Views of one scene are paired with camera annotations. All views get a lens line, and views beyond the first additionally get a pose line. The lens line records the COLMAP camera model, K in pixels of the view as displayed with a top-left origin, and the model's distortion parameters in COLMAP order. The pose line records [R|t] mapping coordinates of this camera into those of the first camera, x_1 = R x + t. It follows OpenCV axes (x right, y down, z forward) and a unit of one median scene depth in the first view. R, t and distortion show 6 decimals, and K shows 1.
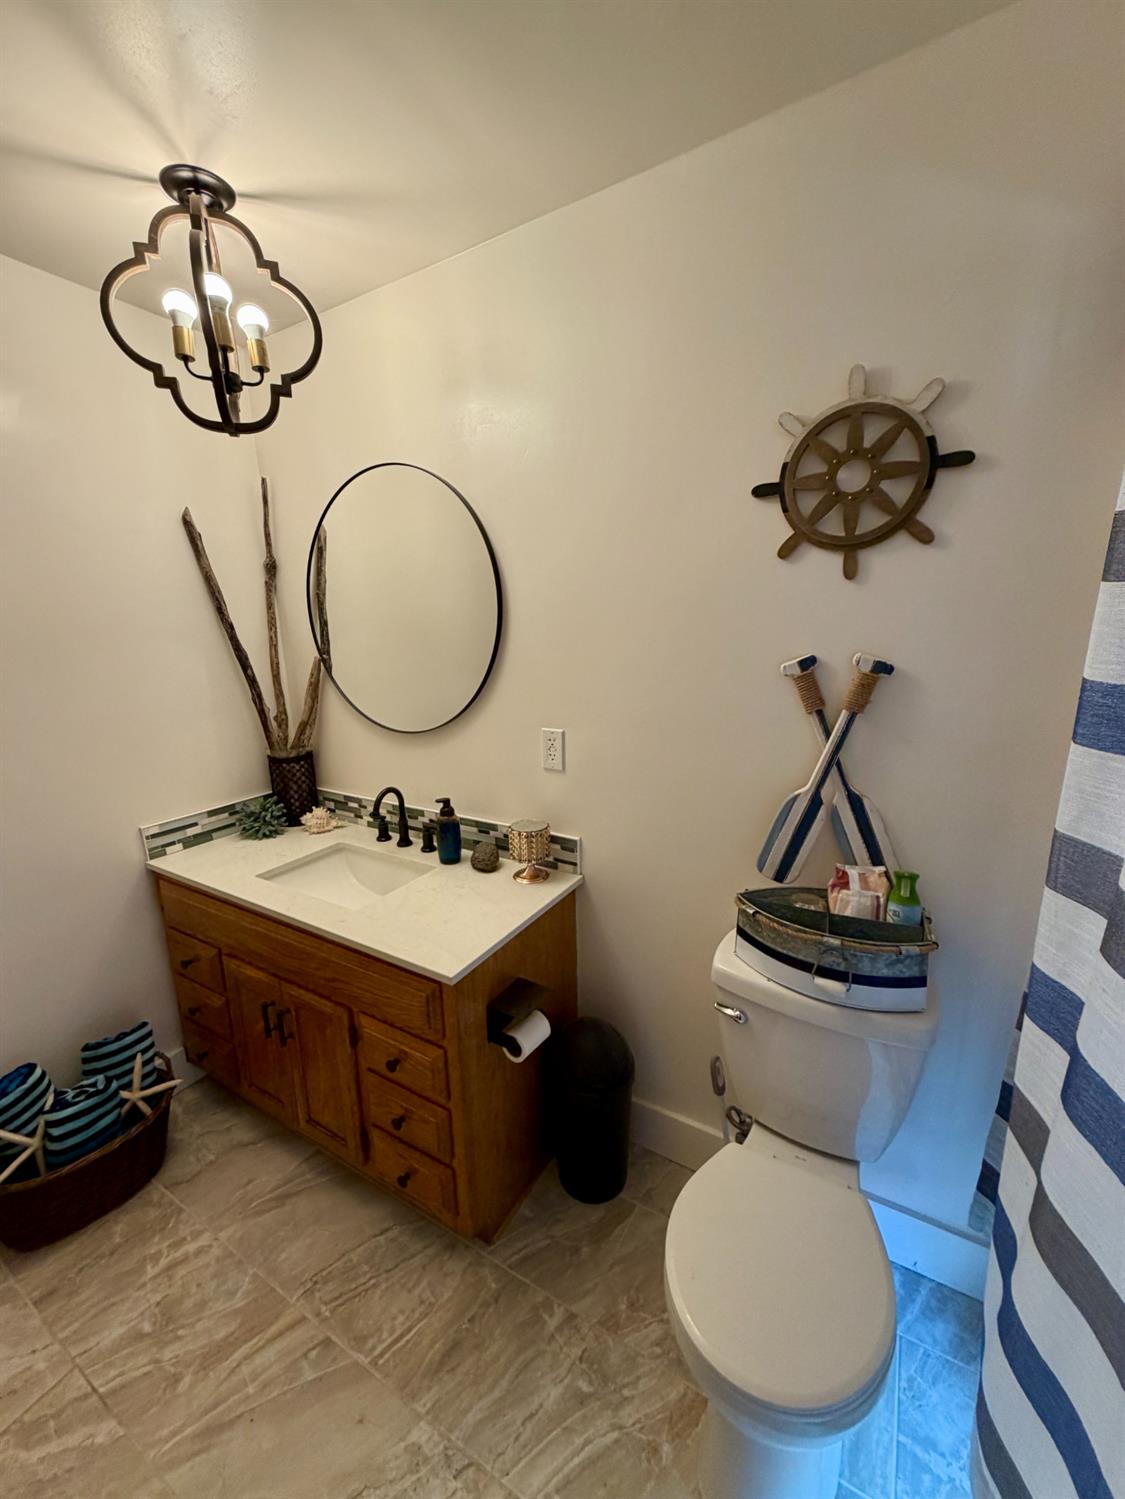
lens RADIAL K [[598.1, 0, 561.4], [0, 598.1, 750.0], [0, 0, 1]] dist [-0.002385, -0.000460]
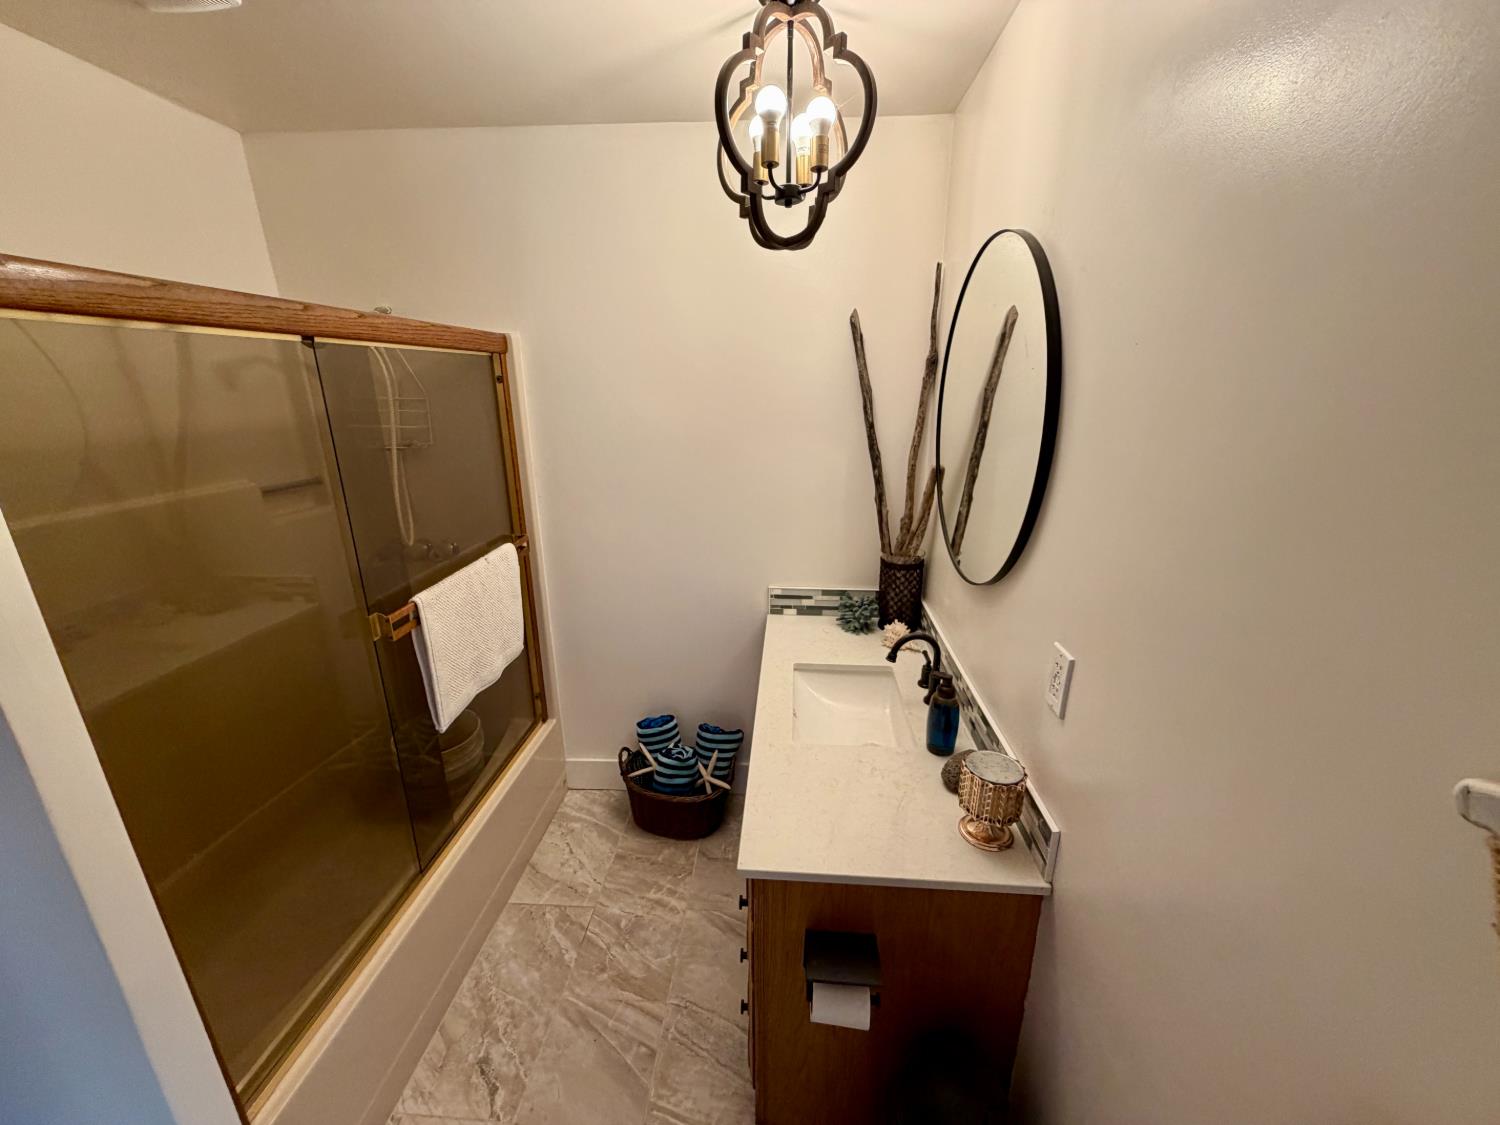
lens RADIAL K [[598.5, 0, 751.8], [0, 598.5, 564.5], [0, 0, 1]] dist [-0.002385, -0.000460]
pose [[0.439771, 0.282309, -0.852586, 0.362659], [-0.198682, 0.956372, 0.214193, -0.196173], [0.875858, 0.075198, 0.476674, 0.442122]]
